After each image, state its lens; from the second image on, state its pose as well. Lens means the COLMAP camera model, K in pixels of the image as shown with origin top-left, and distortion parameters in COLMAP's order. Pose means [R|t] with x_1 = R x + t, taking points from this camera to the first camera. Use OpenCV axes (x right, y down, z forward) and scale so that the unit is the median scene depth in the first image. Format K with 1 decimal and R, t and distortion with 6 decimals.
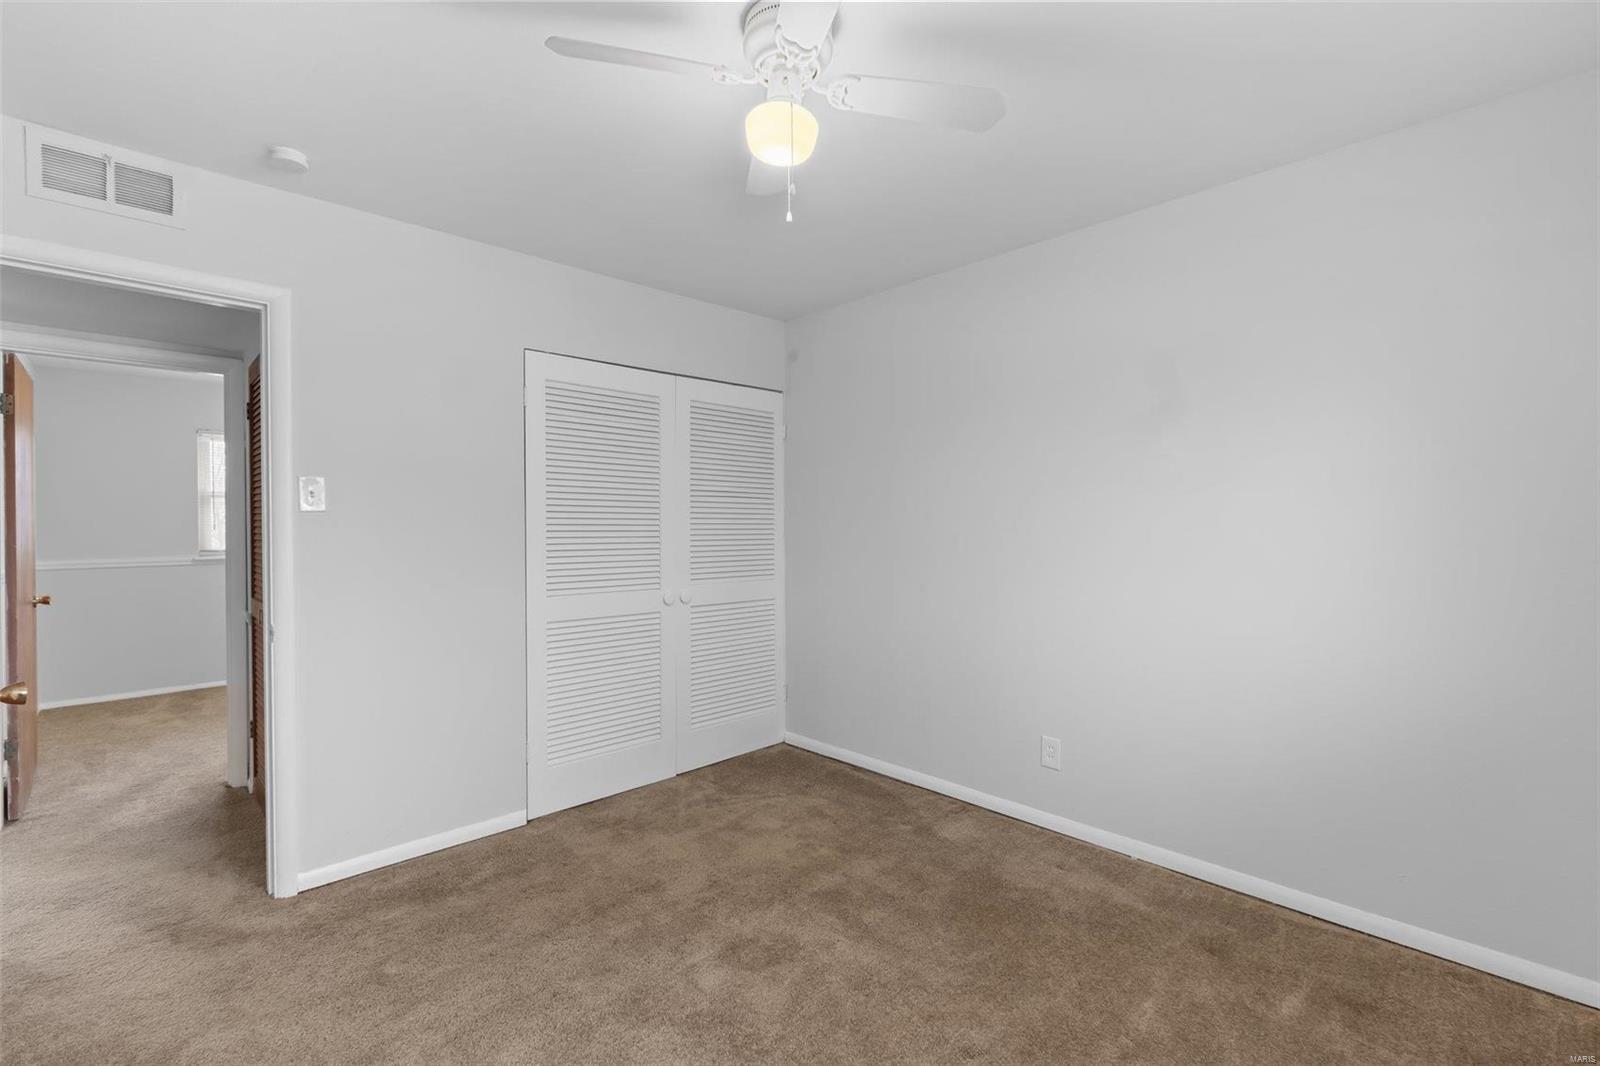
lens RADIAL K [[702.0, 0, 800.3], [0, 702.0, 534.2], [0, 0, 1]] dist [-0.000840, 0.000043]
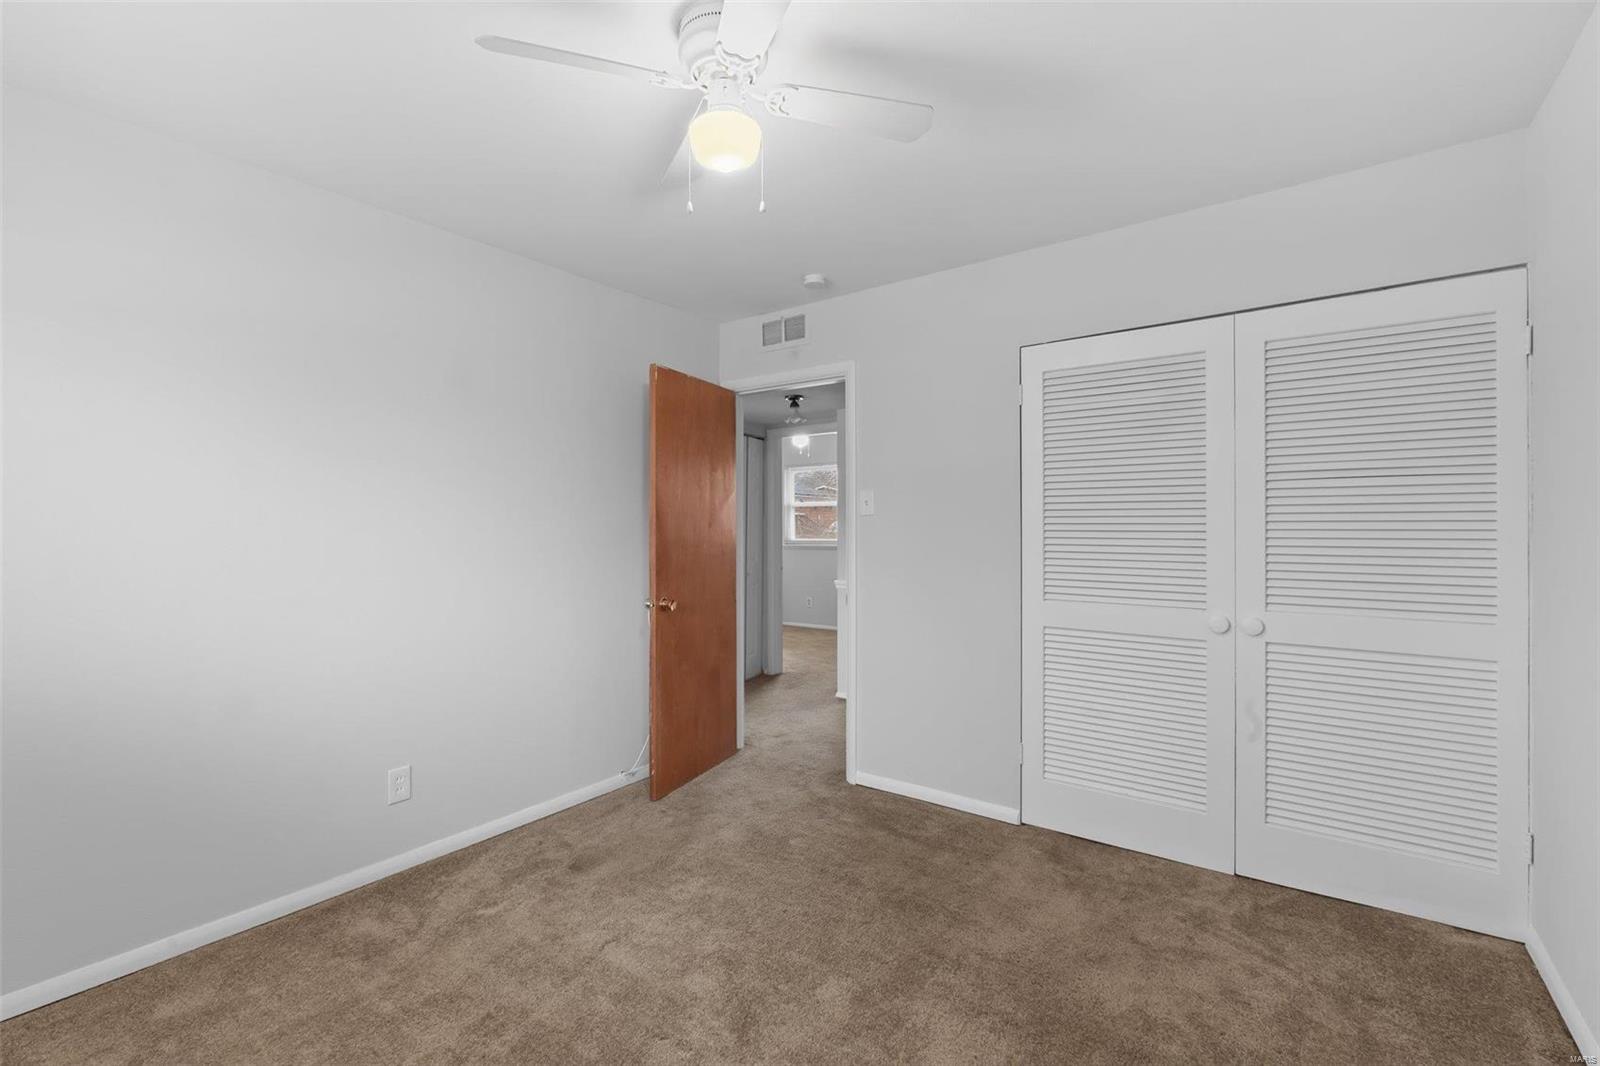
lens RADIAL K [[711.0, 0, 793.5], [0, 711.0, 527.7], [0, 0, 1]] dist [-0.001991, -0.000162]
pose [[0.151321, 0.007354, -0.988457, 0.541426], [-0.006505, 0.999958, 0.006444, -0.012730], [0.988463, 0.005455, 0.151363, 0.516550]]
